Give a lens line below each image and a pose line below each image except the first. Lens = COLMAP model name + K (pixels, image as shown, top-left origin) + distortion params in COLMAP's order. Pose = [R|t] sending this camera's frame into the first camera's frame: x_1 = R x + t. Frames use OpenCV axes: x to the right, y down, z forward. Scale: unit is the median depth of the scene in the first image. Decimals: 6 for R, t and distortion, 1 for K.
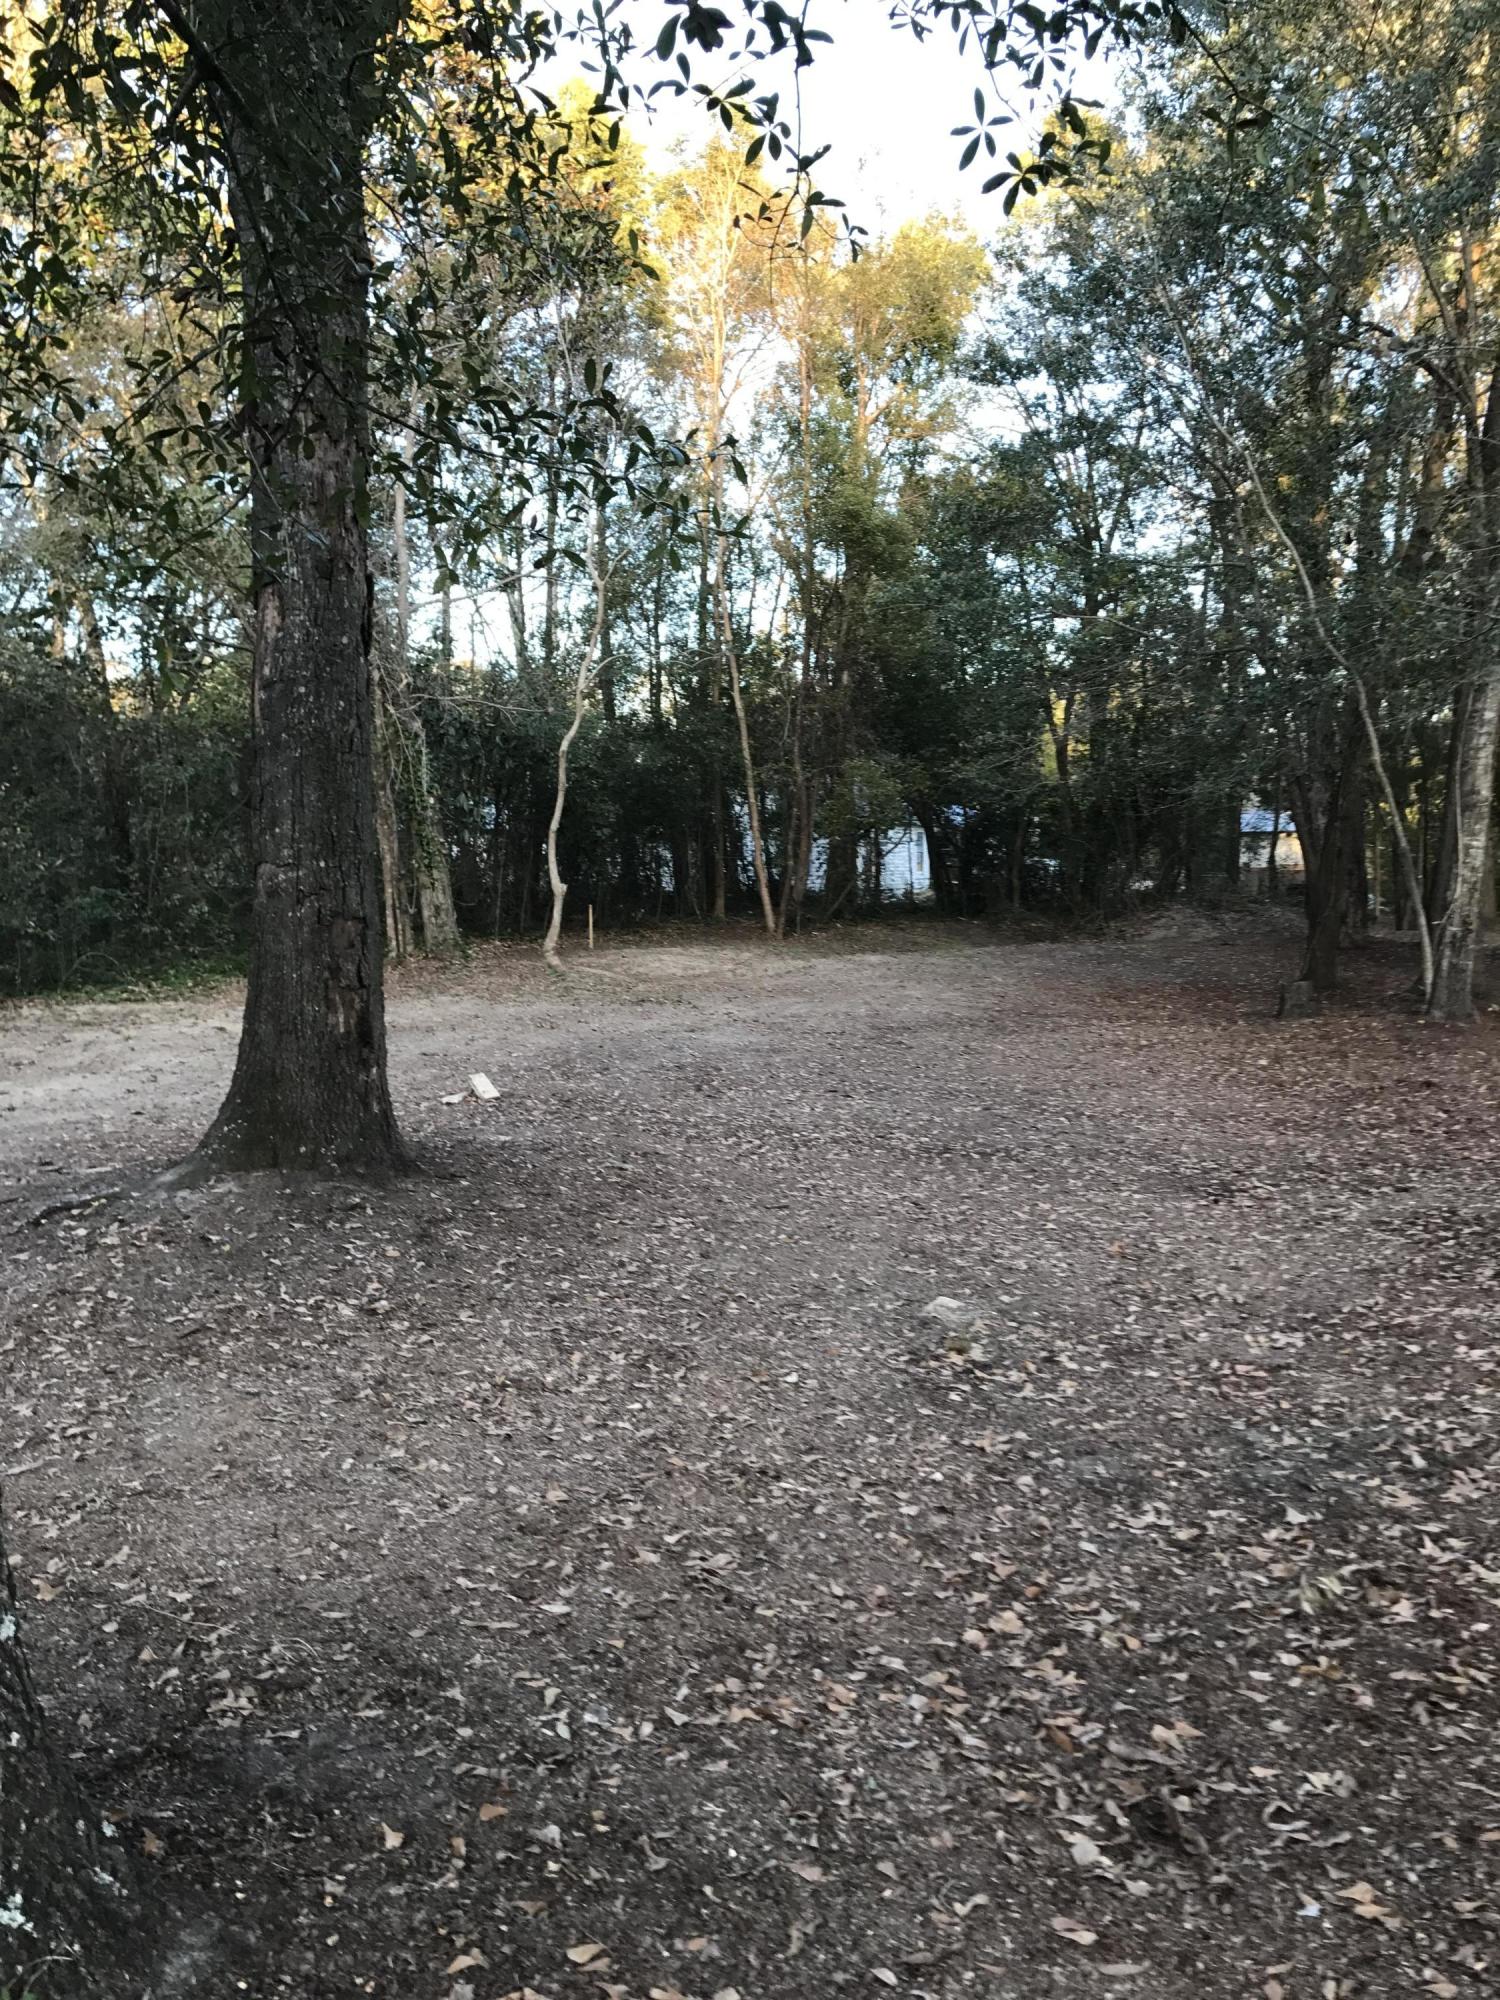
lens RADIAL K [[1639.4, 0, 749.7], [0, 1639.4, 993.9], [0, 0, 1]] dist [0.015641, -0.034787]
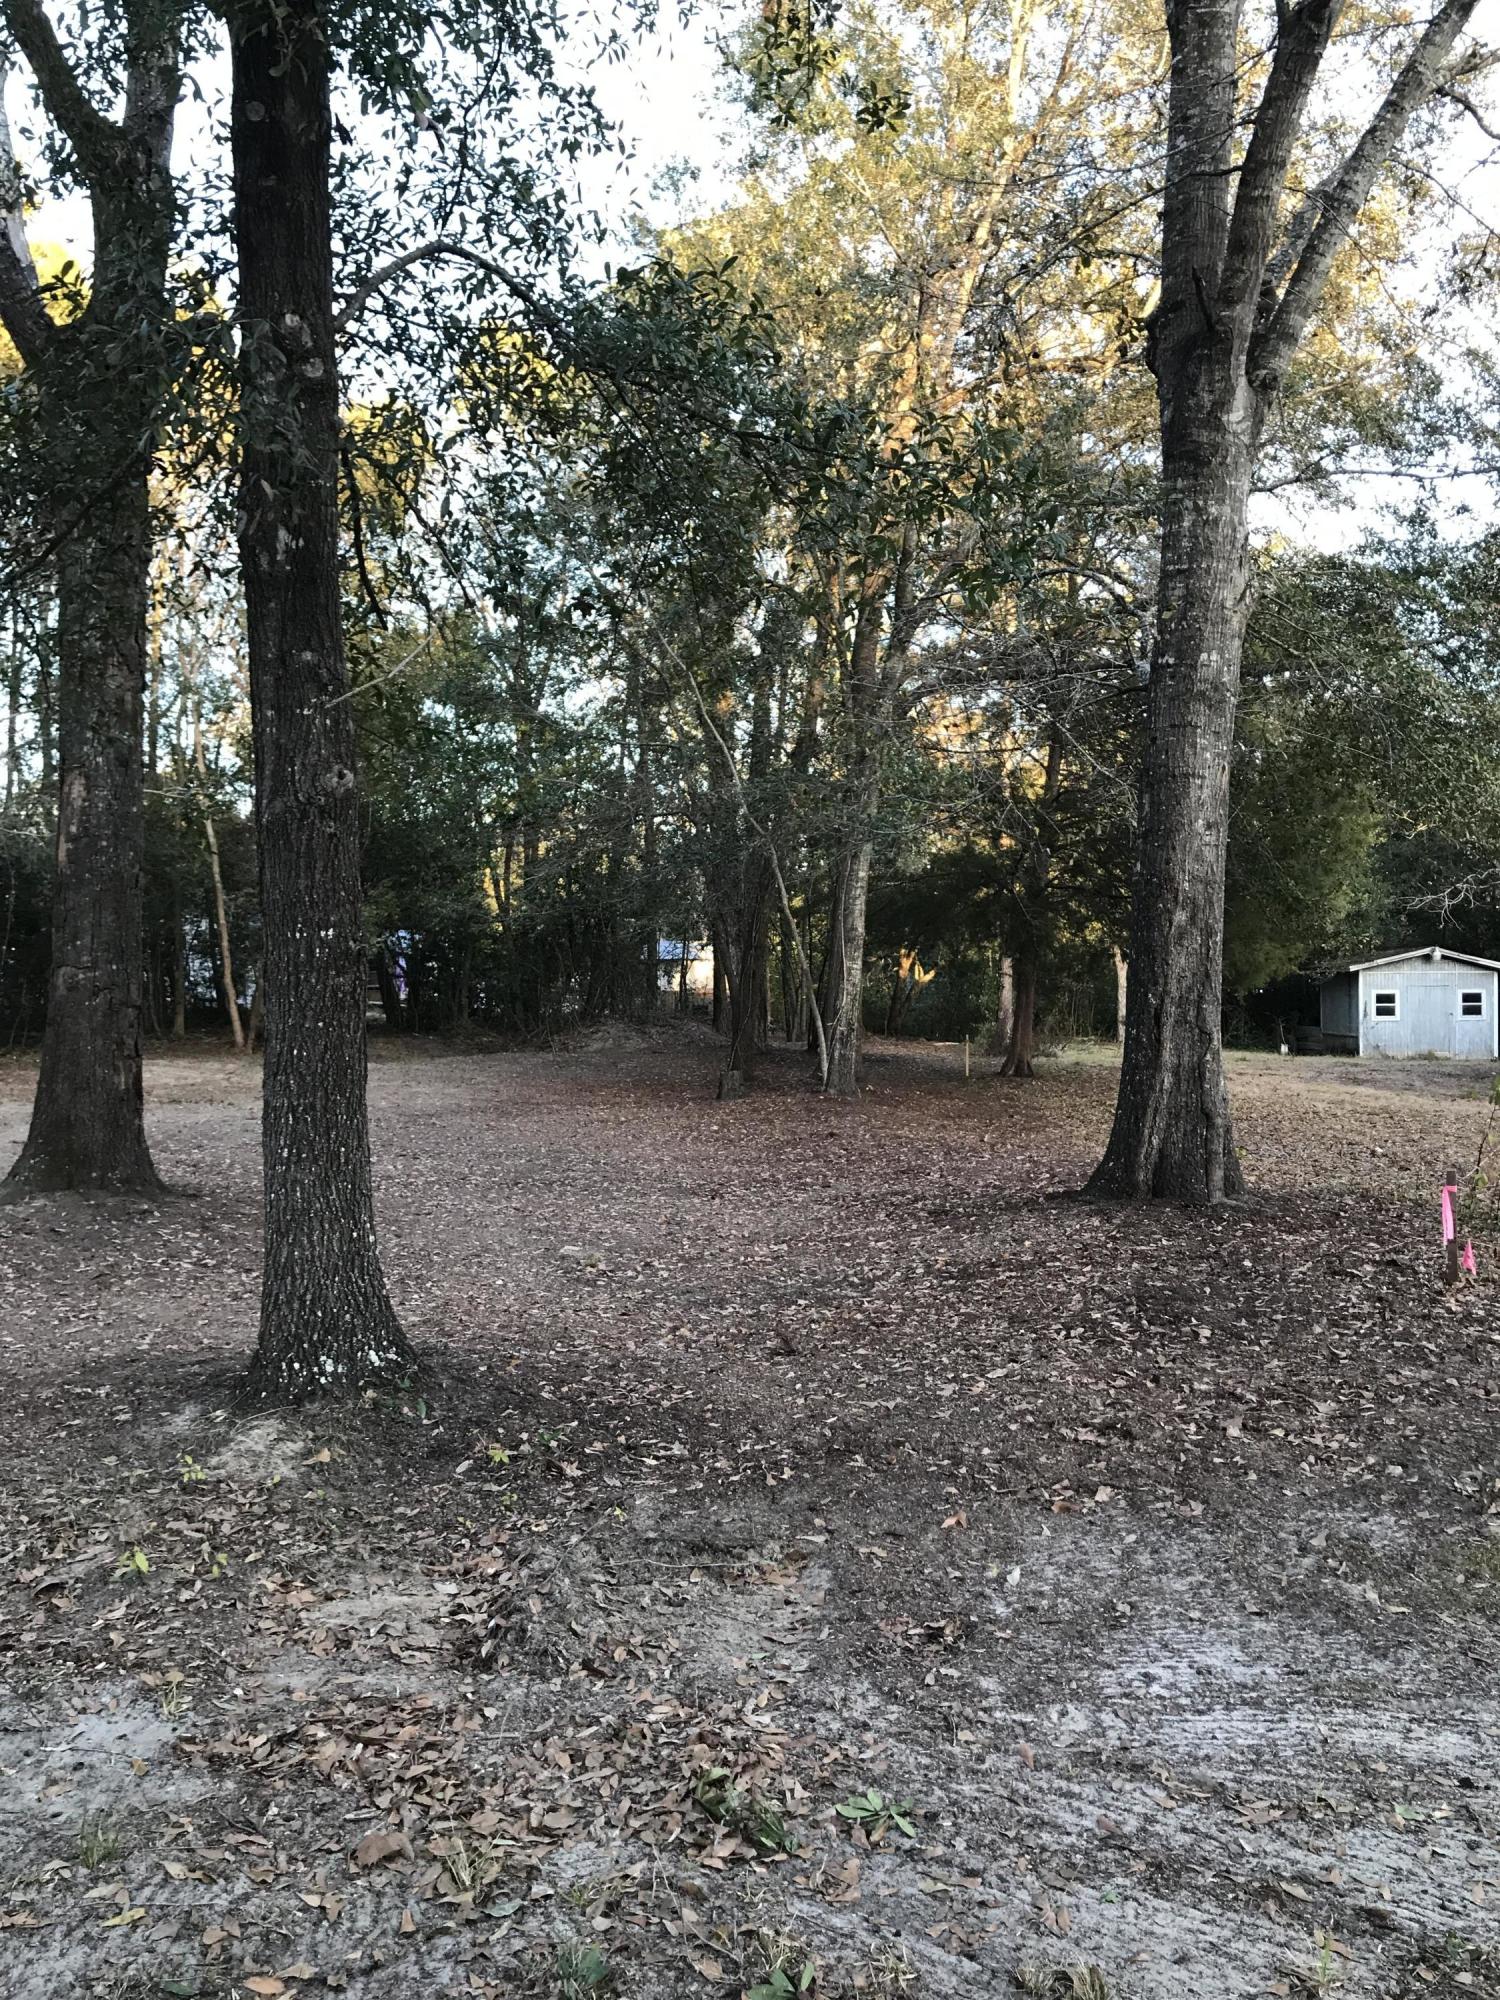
lens RADIAL K [[1639.4, 0, 757.8], [0, 1639.4, 988.0], [0, 0, 1]] dist [0.015641, -0.034787]
pose [[0.933783, 0.005008, 0.357804, -0.185104], [0.023804, 0.996818, -0.076076, 0.042800], [-0.357047, 0.079556, 0.930692, -0.365920]]
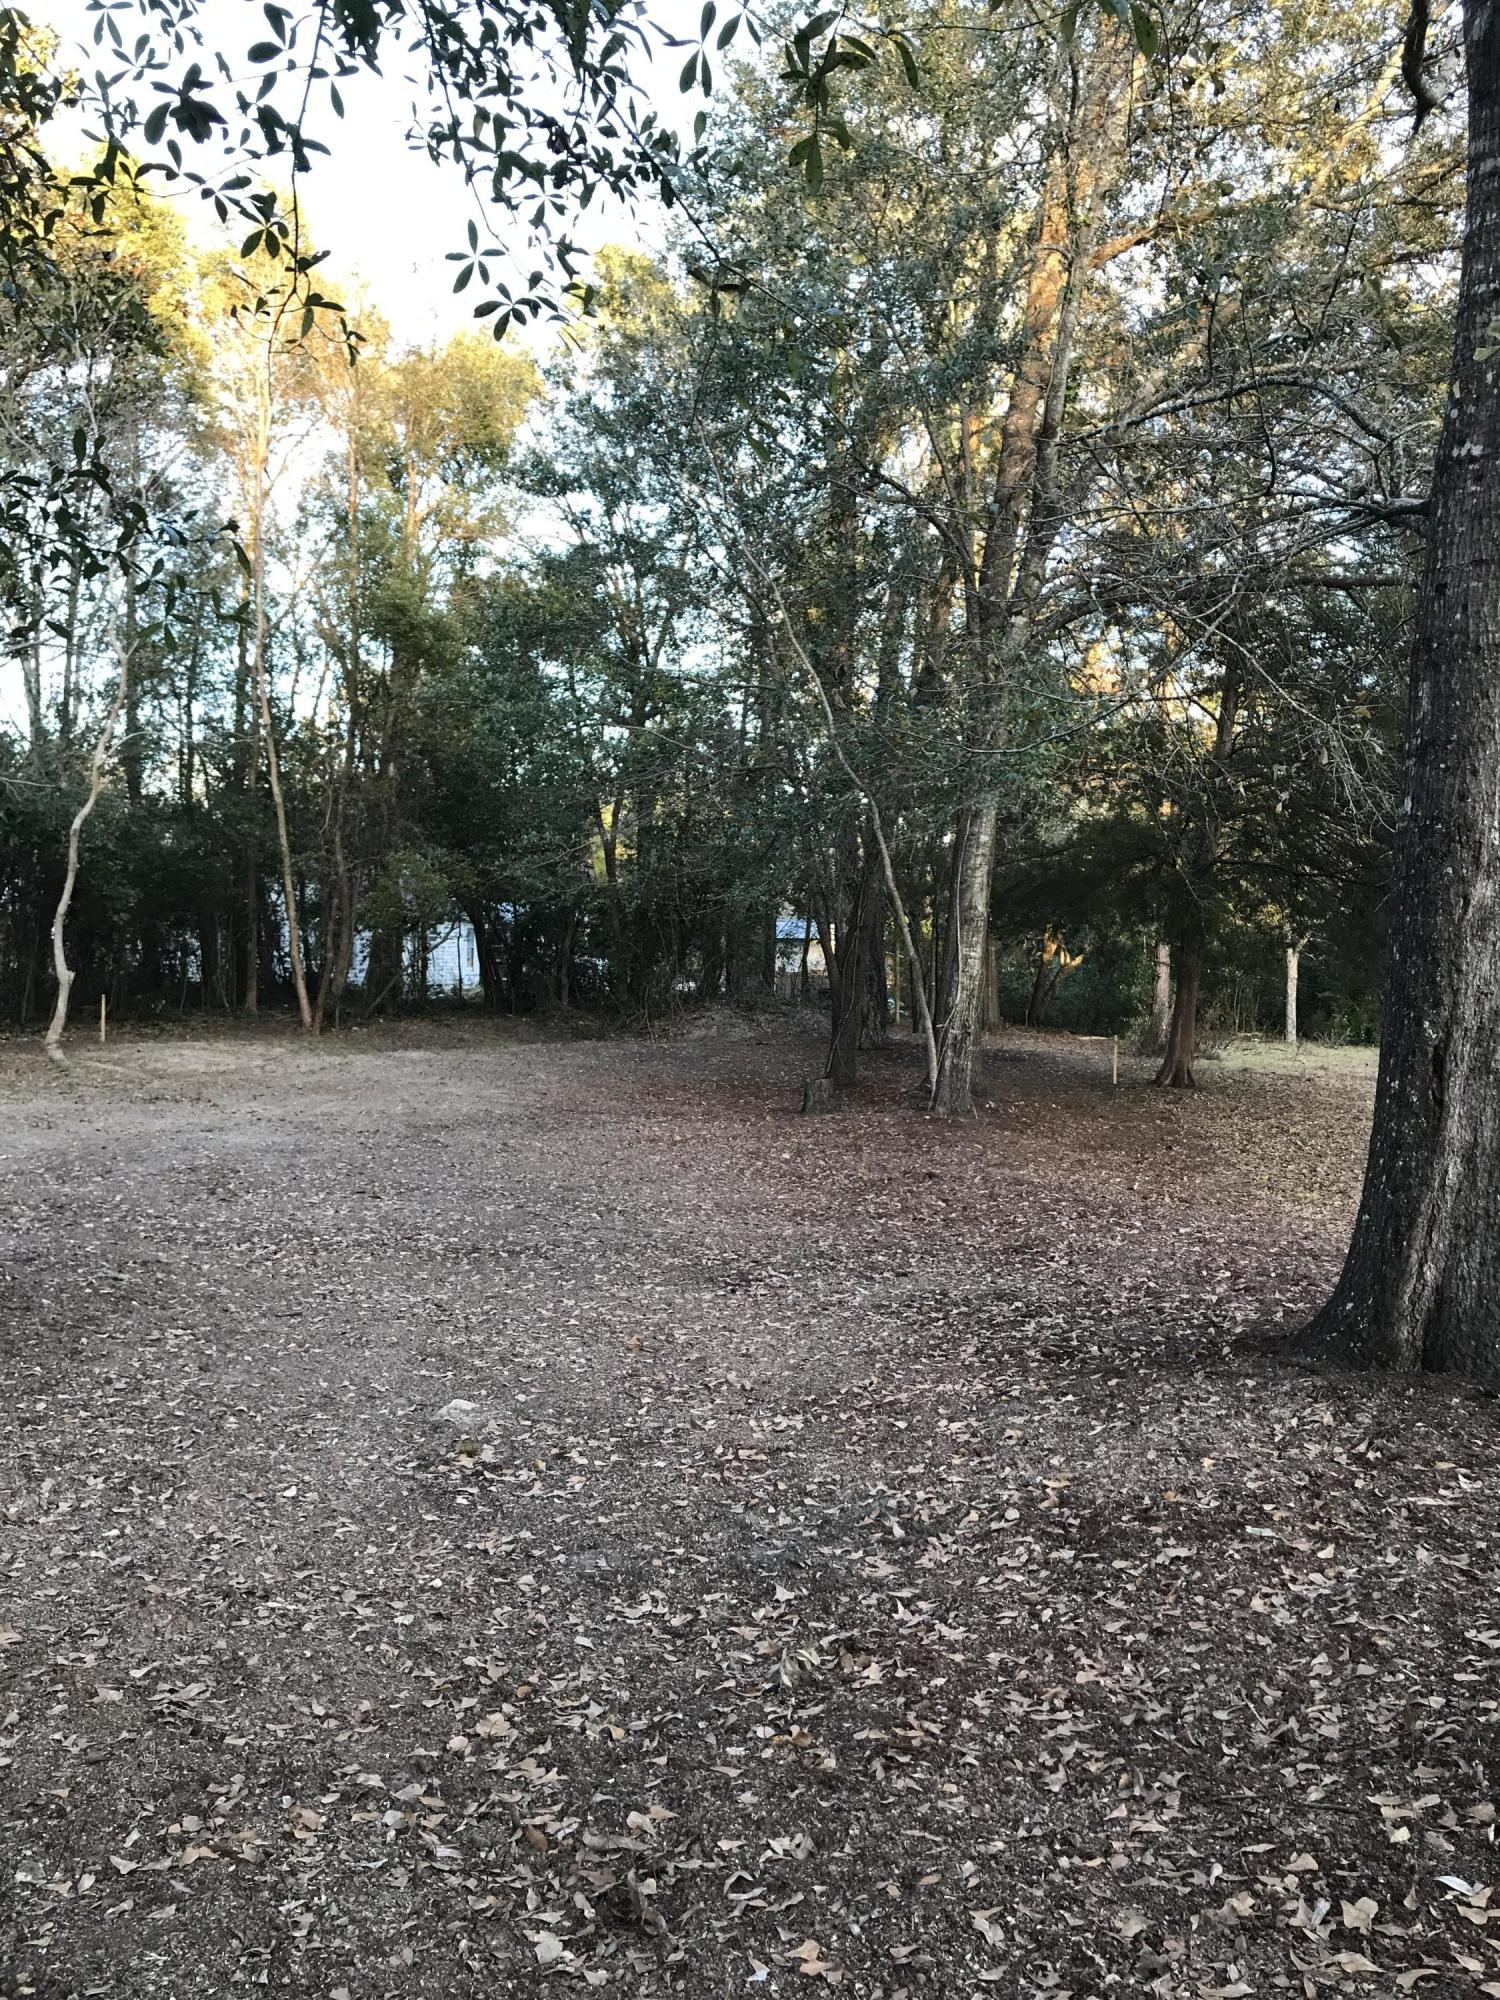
lens RADIAL K [[1639.4, 0, 777.5], [0, 1639.4, 986.9], [0, 0, 1]] dist [0.015641, -0.034787]
pose [[0.958604, 0.020177, 0.284026, 0.011538], [-0.001956, 0.997929, -0.064292, 0.000905], [-0.284735, 0.061075, 0.956659, -0.007775]]
